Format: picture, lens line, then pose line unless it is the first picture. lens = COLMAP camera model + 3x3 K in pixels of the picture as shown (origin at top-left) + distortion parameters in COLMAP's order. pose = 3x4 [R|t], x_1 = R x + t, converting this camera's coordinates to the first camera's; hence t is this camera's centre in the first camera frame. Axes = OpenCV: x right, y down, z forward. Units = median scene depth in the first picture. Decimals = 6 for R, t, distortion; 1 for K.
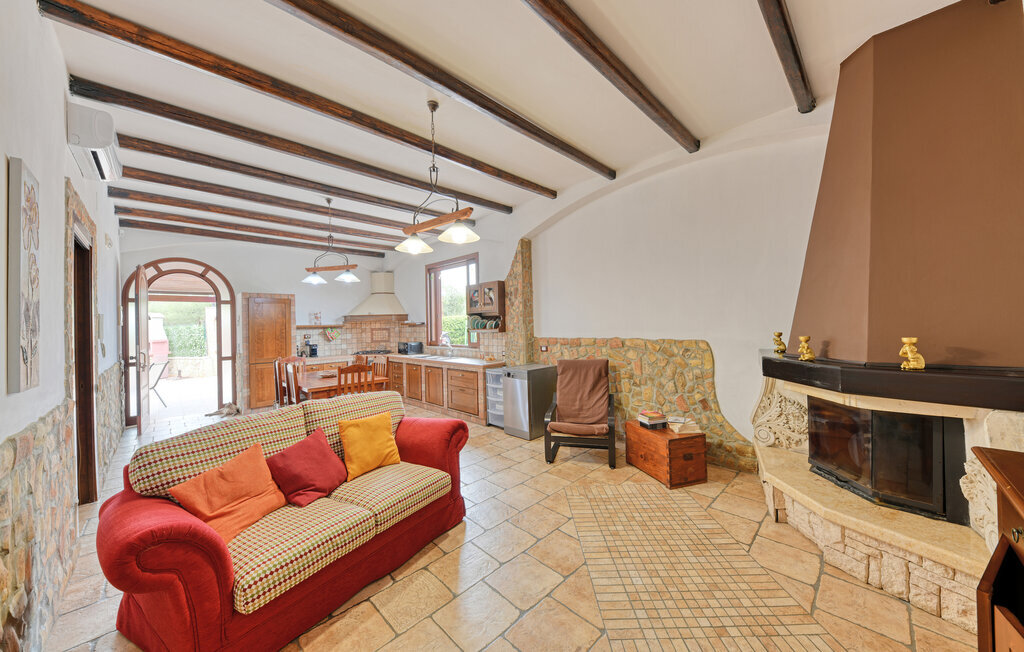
lens RADIAL K [[357.8, 0, 519.9], [0, 357.8, 318.7], [0, 0, 1]] dist [0.004522, -0.001292]
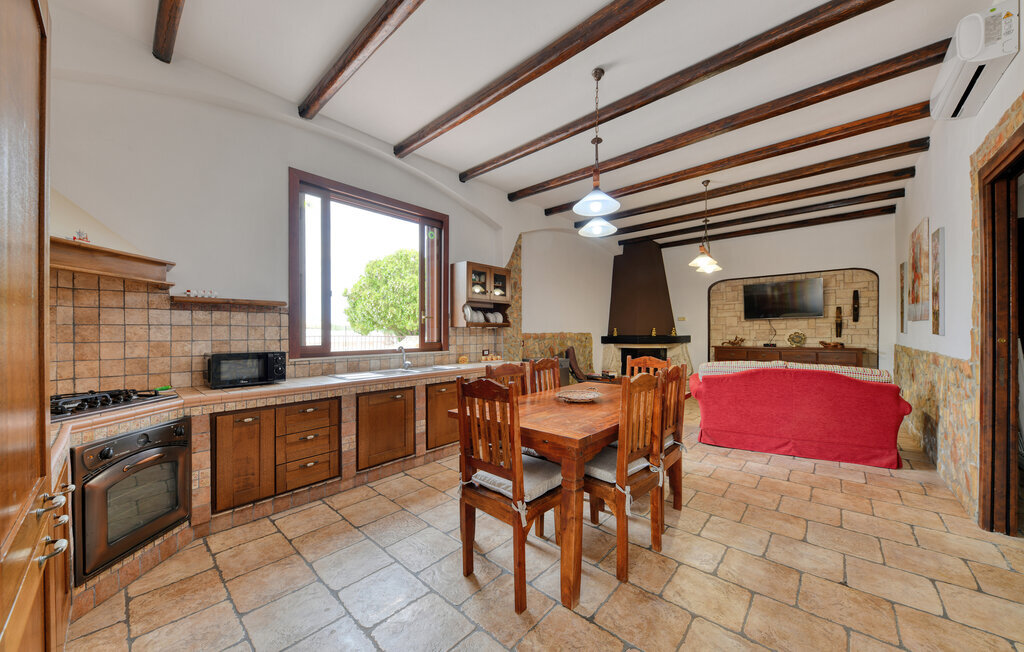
lens RADIAL K [[357.8, 0, 515.6], [0, 357.8, 331.1], [0, 0, 1]] dist [0.004522, -0.001292]
pose [[-0.058562, 0.026307, 0.997937, -0.864653], [-0.006591, 0.999621, -0.026738, 0.065331], [-0.998262, -0.008143, -0.058367, 0.938678]]
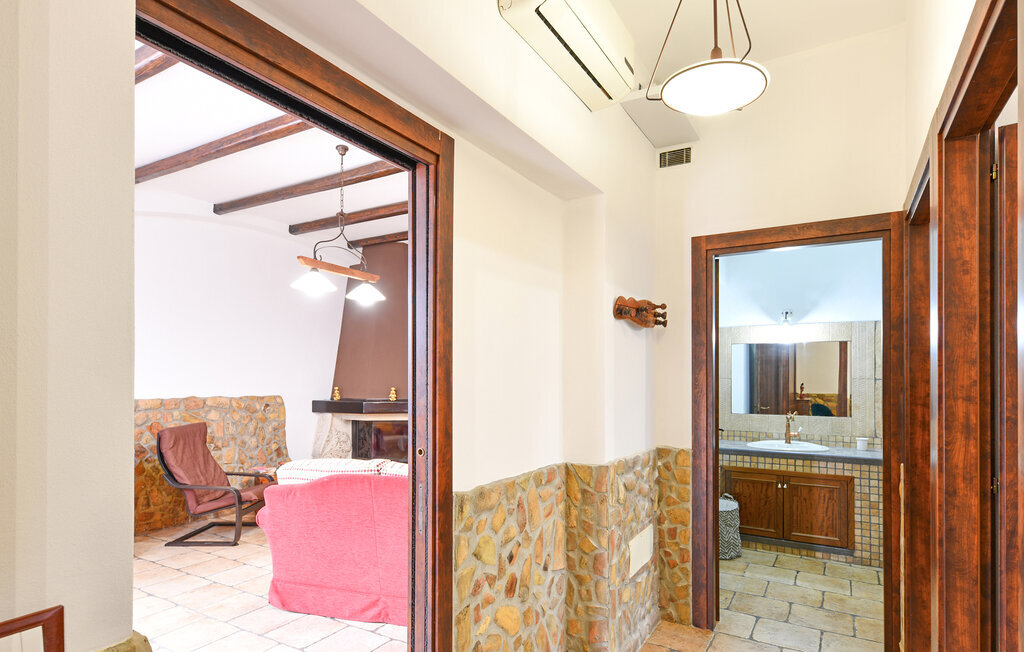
lens RADIAL K [[539.2, 0, 528.8], [0, 539.2, 371.3], [0, 0, 1]] dist [-0.002284, 0.000453]
pose [[-0.270489, 0.035391, 0.962072, -0.837302], [-0.003279, 0.999284, -0.037681, 0.027724], [-0.962718, -0.013347, -0.270179, 0.432691]]
